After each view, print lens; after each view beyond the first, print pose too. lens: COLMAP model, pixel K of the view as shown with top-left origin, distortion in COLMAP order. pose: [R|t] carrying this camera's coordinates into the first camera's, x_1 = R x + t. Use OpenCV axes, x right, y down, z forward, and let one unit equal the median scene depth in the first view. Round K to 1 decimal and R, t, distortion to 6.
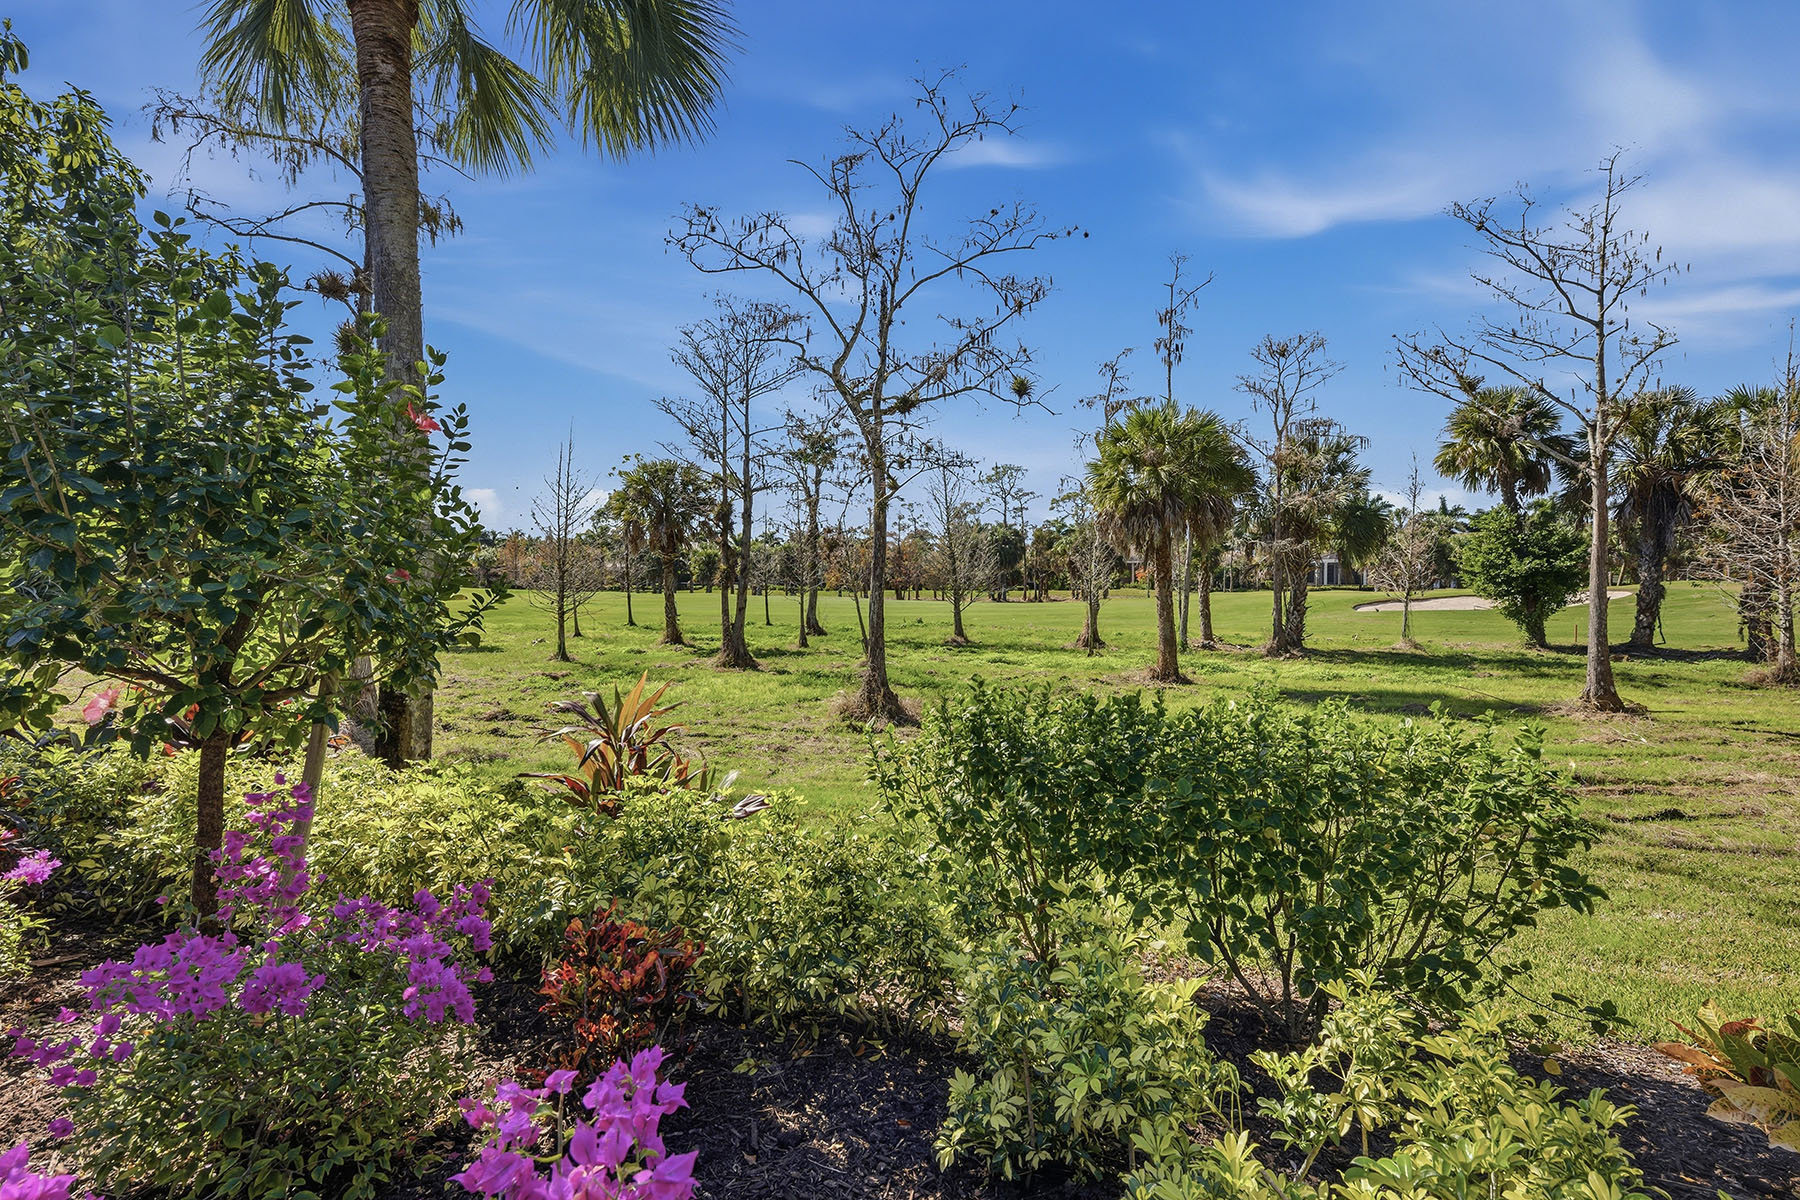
lens RADIAL K [[813.3, 0, 895.8], [0, 813.3, 600.0], [0, 0, 1]] dist [-0.002060, -0.000542]
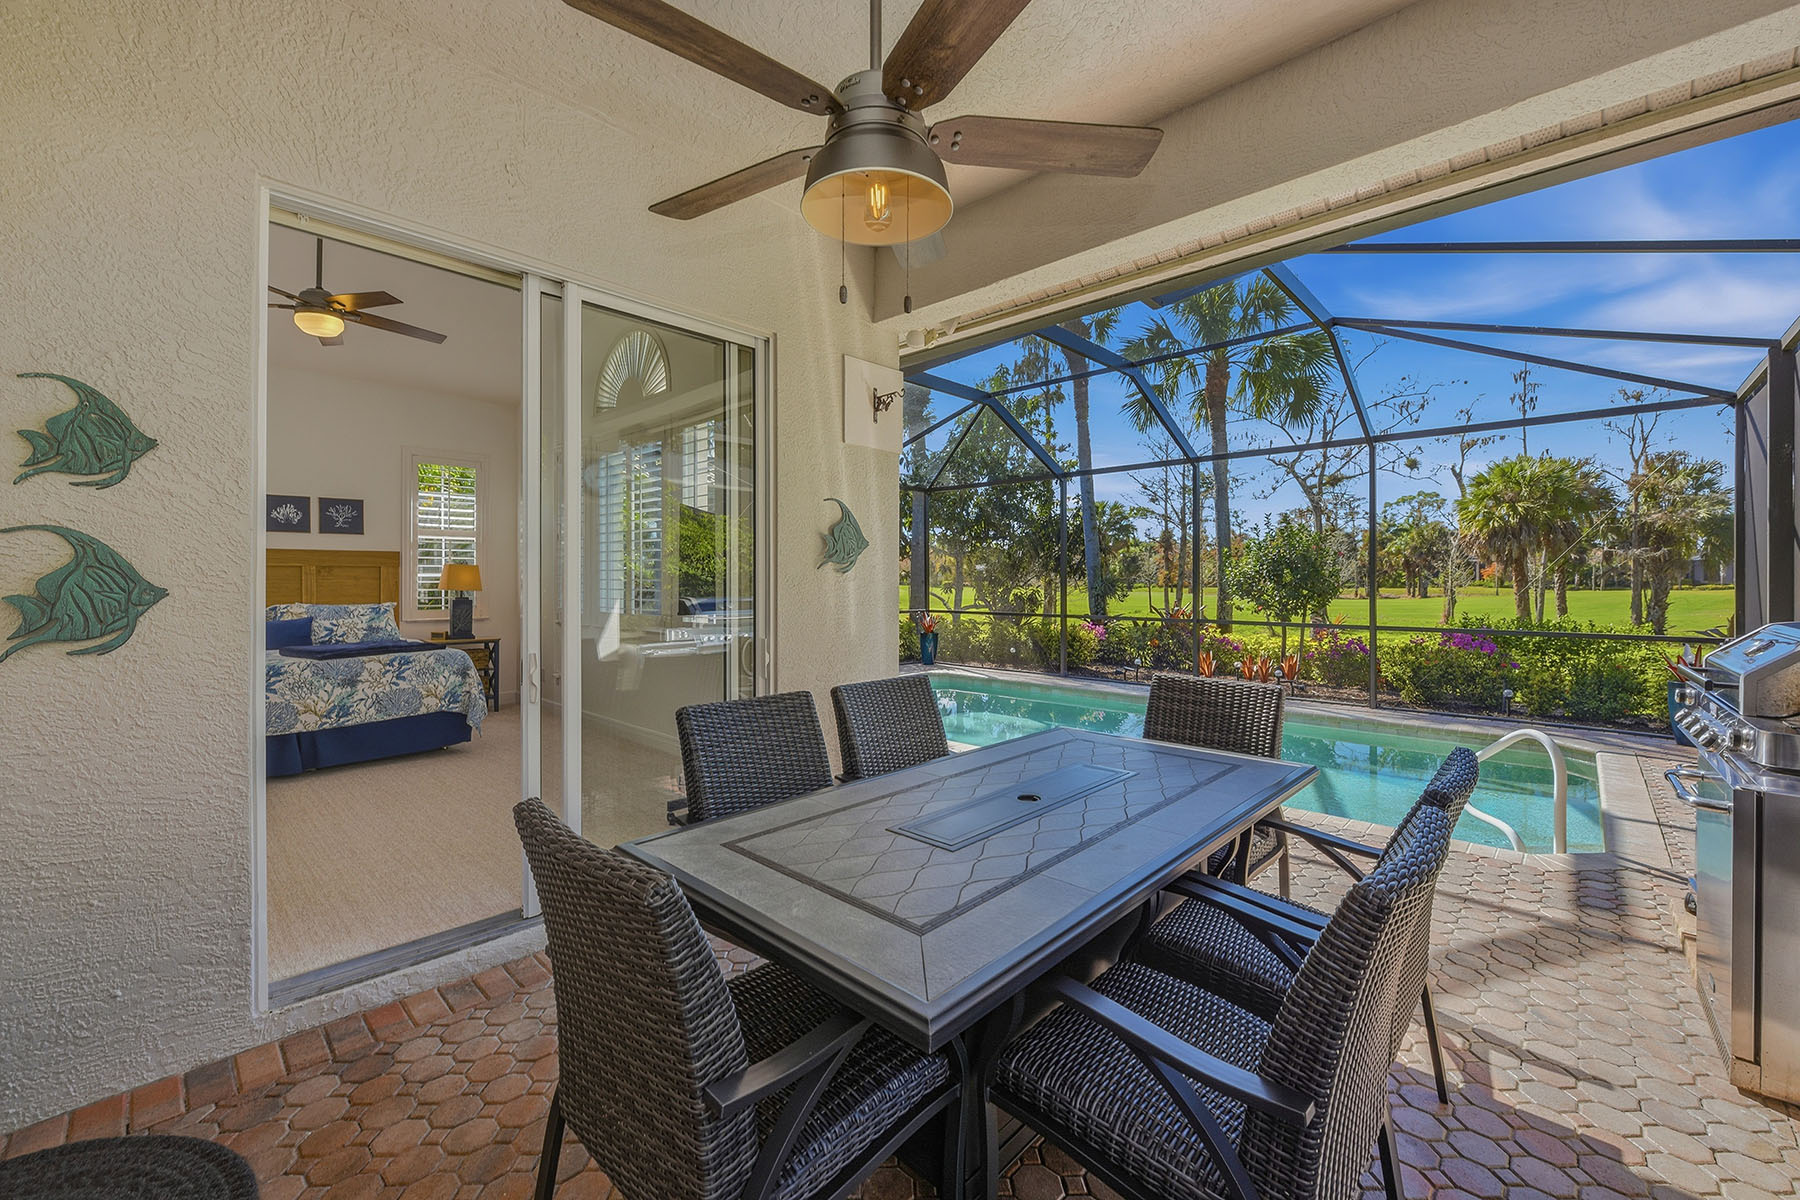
lens RADIAL K [[722.1, 0, 900.3], [0, 722.1, 584.9], [0, 0, 1]] dist [-0.003095, -0.000235]
pose [[0.925713, 0.002454, -0.378218, -0.148053], [-0.008077, 0.999879, -0.013280, 0.005163], [0.378139, 0.015349, 0.925621, -0.429269]]
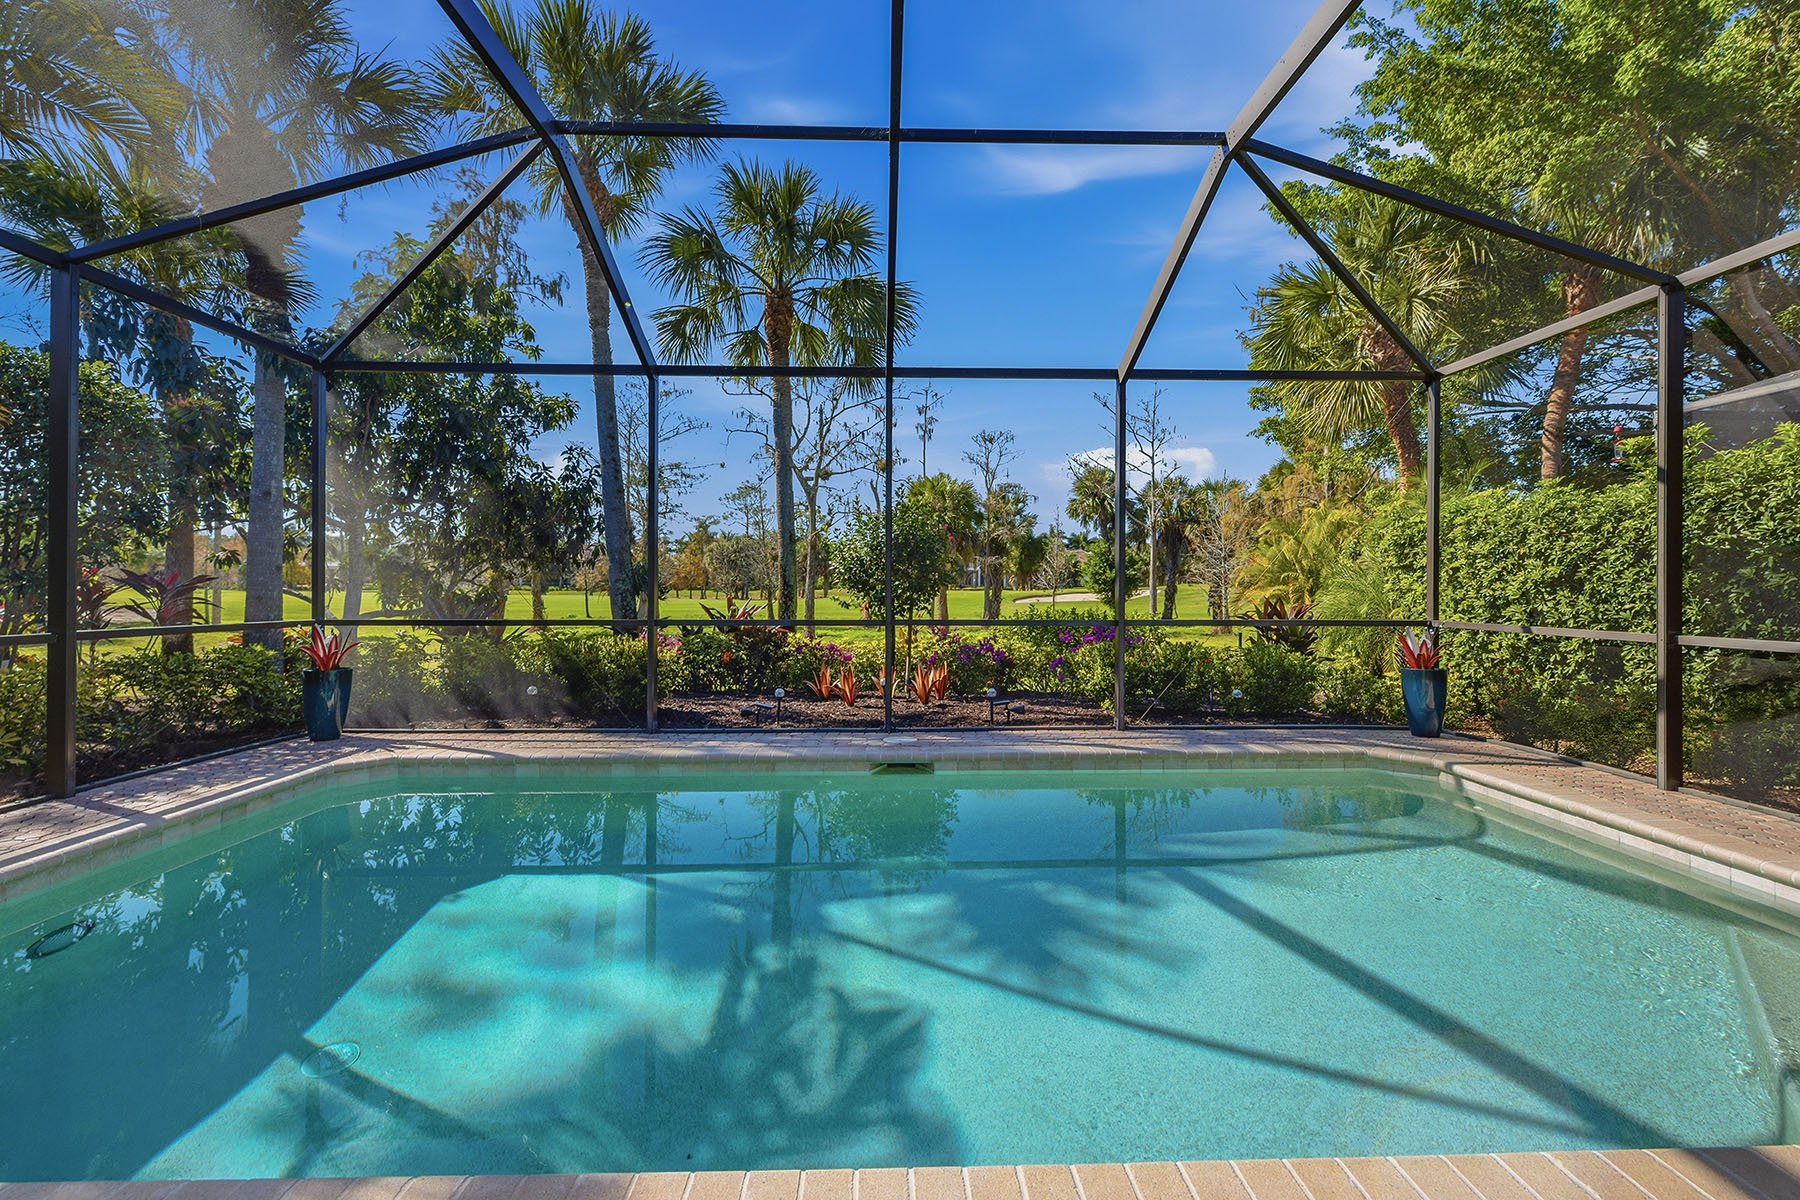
lens RADIAL K [[722.1, 0, 896.1], [0, 722.1, 590.4], [0, 0, 1]] dist [-0.003095, -0.000235]
pose [[0.925469, 0.000468, 0.378824, -0.235061], [0.004784, 0.999905, -0.012922, 0.010322], [-0.378794, 0.013771, 0.925378, -0.244796]]
